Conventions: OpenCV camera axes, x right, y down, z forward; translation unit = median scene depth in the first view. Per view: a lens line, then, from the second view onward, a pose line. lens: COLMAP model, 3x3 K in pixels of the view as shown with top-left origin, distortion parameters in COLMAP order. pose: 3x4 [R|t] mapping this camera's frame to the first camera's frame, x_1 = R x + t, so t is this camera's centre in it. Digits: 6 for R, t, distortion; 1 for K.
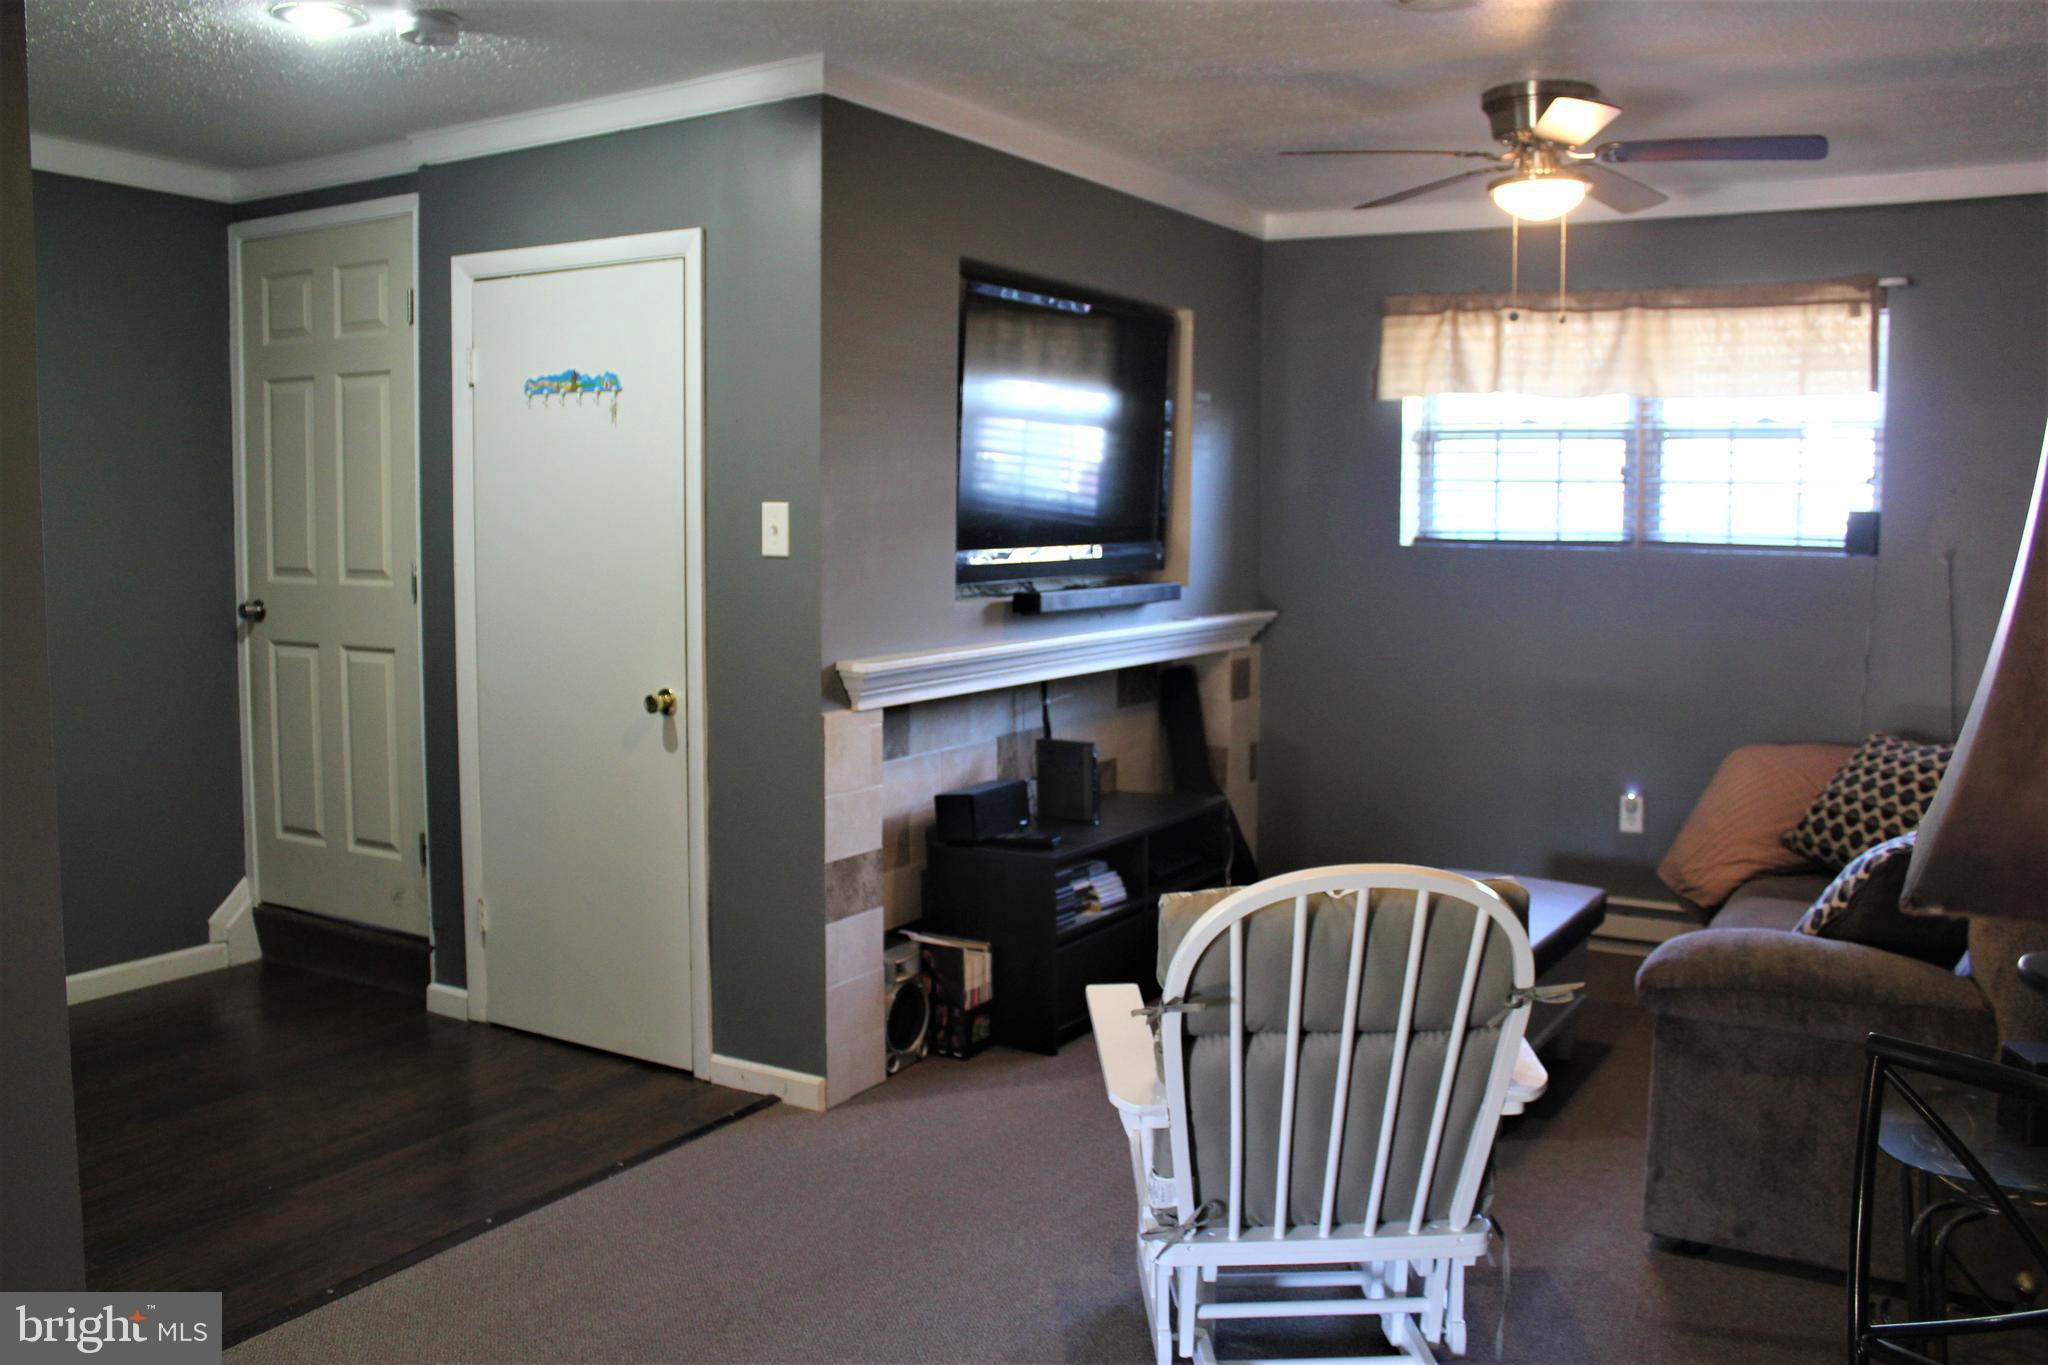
lens RADIAL K [[1748.4, 0, 1017.7], [0, 1748.4, 644.3], [0, 0, 1]] dist [-0.167412, 0.150221]
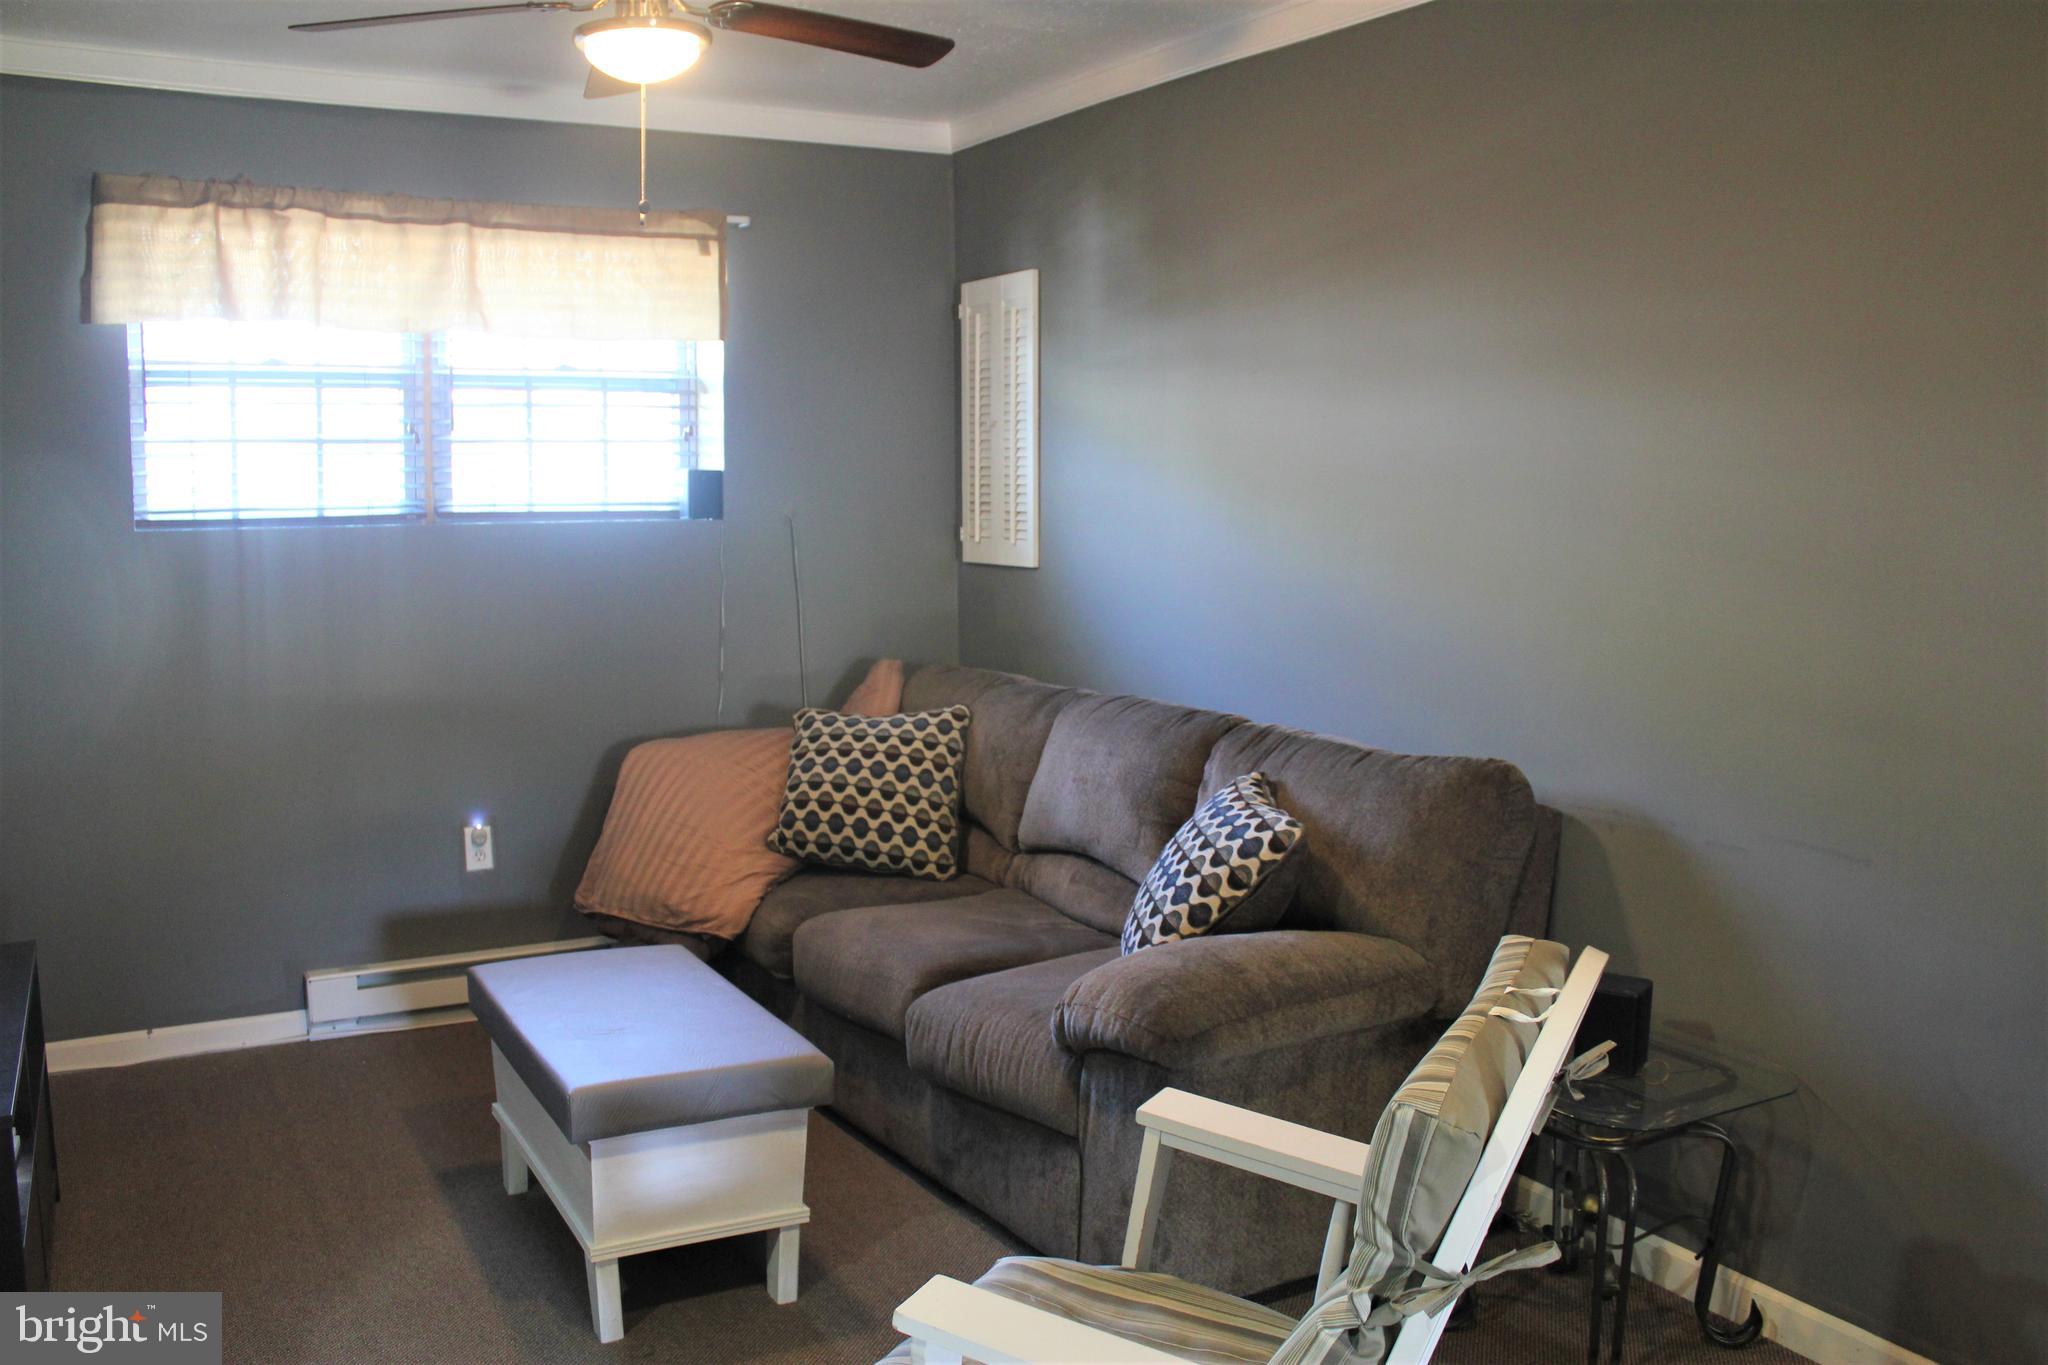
lens RADIAL K [[1748.4, 0, 1017.7], [0, 1748.4, 644.3], [0, 0, 1]] dist [-0.167412, 0.150221]
pose [[0.481413, -0.090249, 0.871835, -0.240346], [0.076234, 0.995227, 0.060927, -0.029810], [-0.873172, 0.037132, 0.485995, 0.403699]]
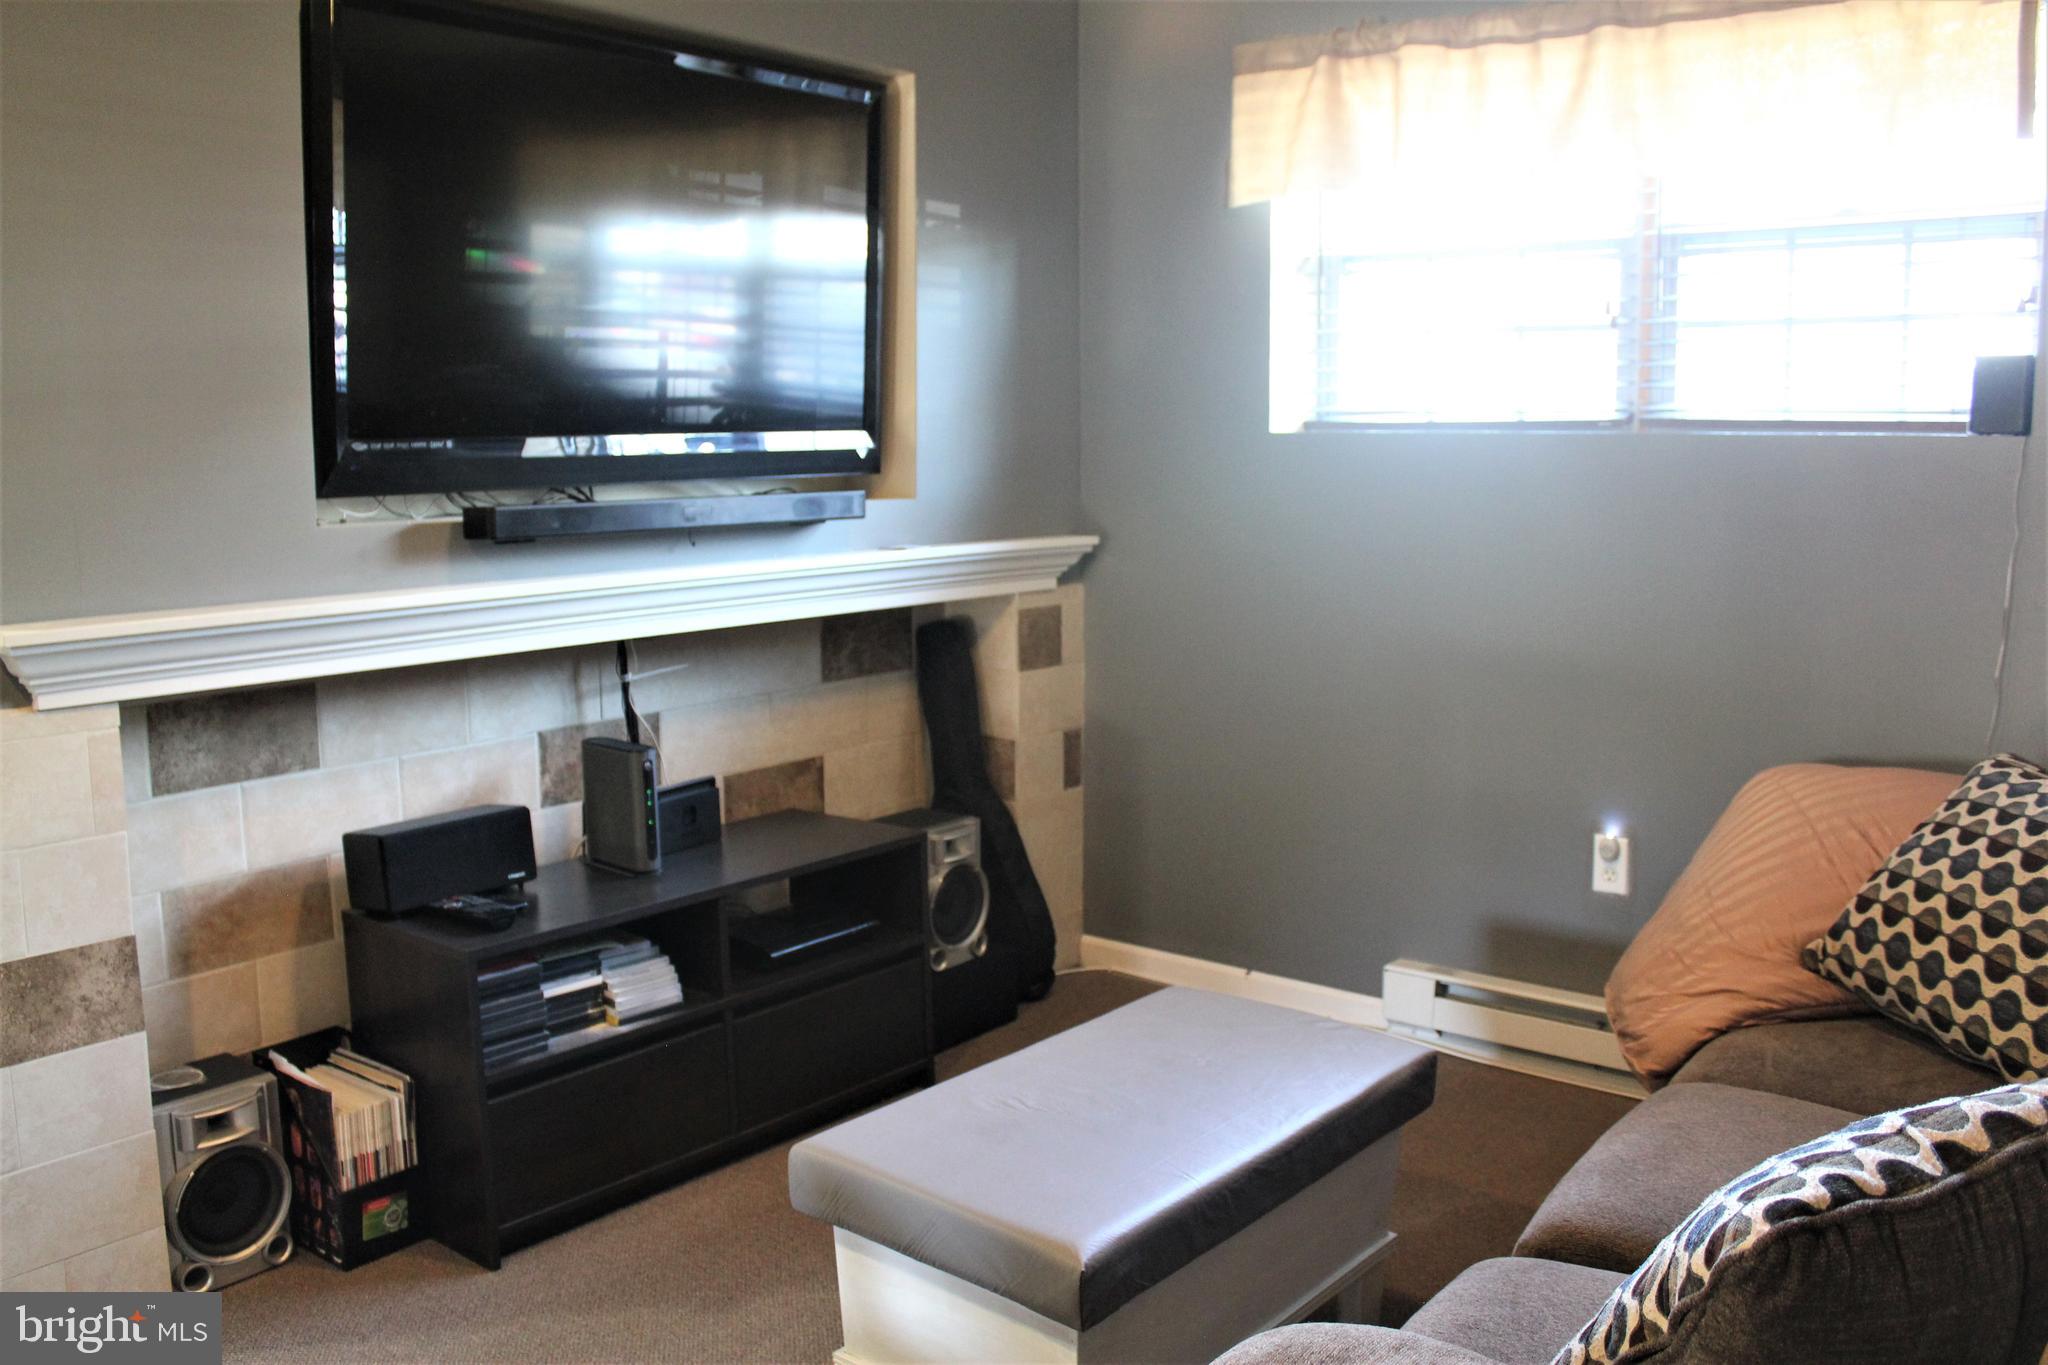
lens RADIAL K [[1748.4, 0, 1017.7], [0, 1748.4, 644.3], [0, 0, 1]] dist [-0.167412, 0.150221]
pose [[0.989983, 0.004771, -0.141109, 0.251834], [0.001039, 0.999156, 0.041066, -0.005693], [0.141186, -0.040802, 0.989142, 0.392094]]
